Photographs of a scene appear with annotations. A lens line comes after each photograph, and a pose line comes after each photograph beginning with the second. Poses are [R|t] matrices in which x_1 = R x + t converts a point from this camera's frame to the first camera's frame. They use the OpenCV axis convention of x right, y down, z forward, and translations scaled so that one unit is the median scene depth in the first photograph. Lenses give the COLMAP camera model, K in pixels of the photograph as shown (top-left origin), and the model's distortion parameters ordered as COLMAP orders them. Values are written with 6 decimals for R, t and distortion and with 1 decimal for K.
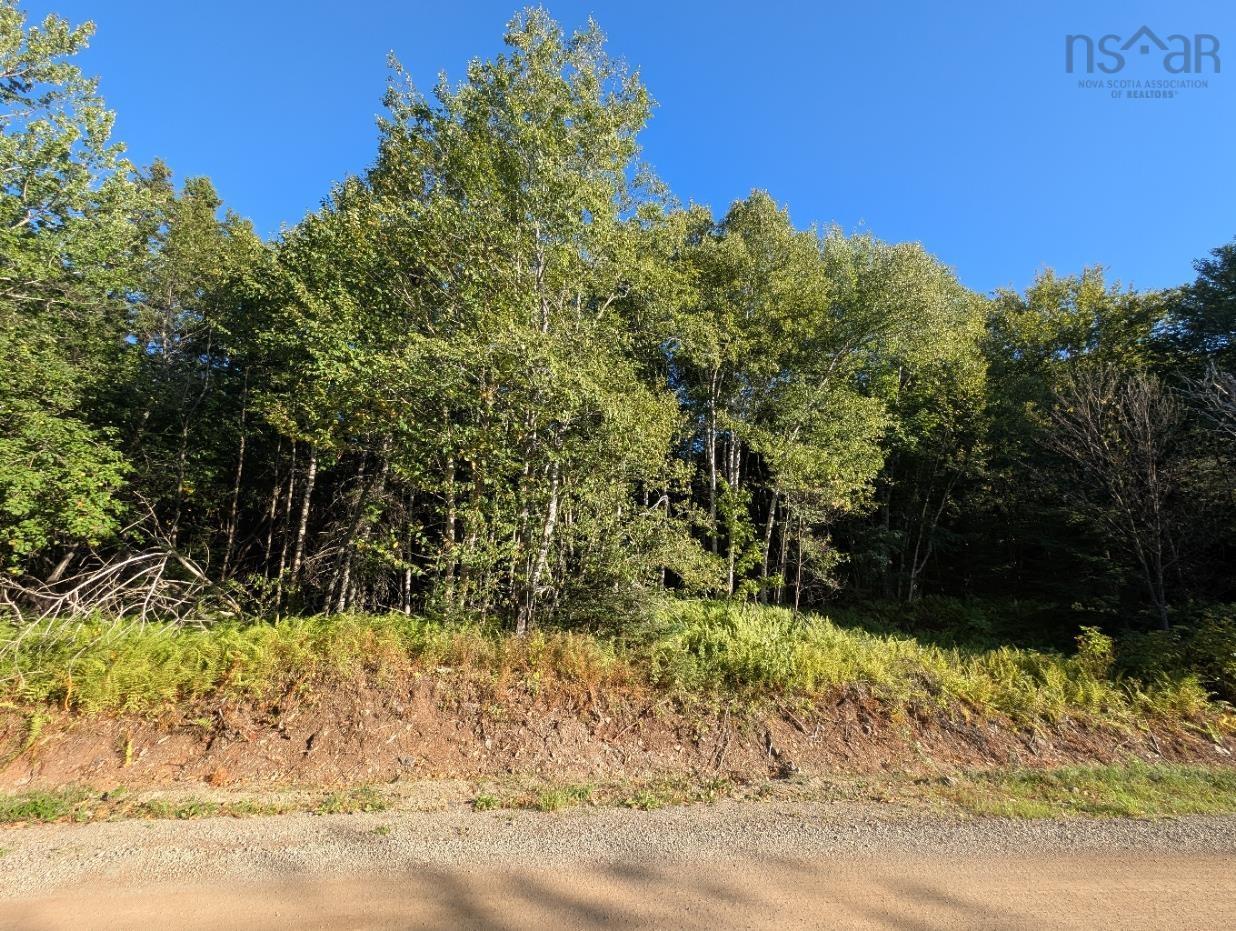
lens RADIAL K [[467.6, 0, 617.8], [0, 467.6, 465.3], [0, 0, 1]] dist [-0.002327, -0.000033]
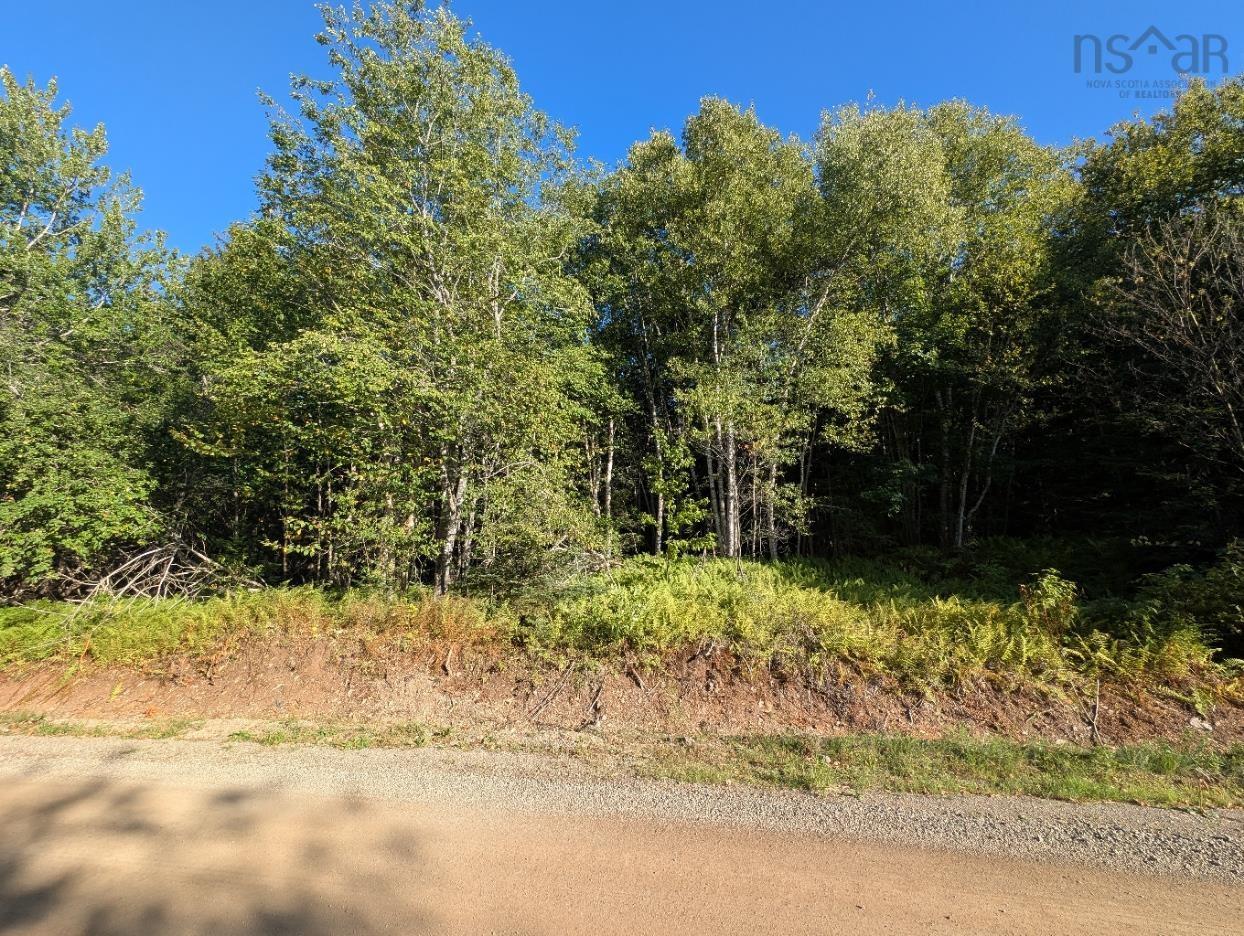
lens RADIAL K [[465.6, 0, 622.6], [0, 465.6, 469.9], [0, 0, 1]] dist [0.001784, -0.000019]
pose [[0.960947, -0.098149, -0.258741, 0.587707], [0.123889, 0.988641, 0.085088, 0.021709], [0.247451, -0.113820, 0.962192, 0.080055]]
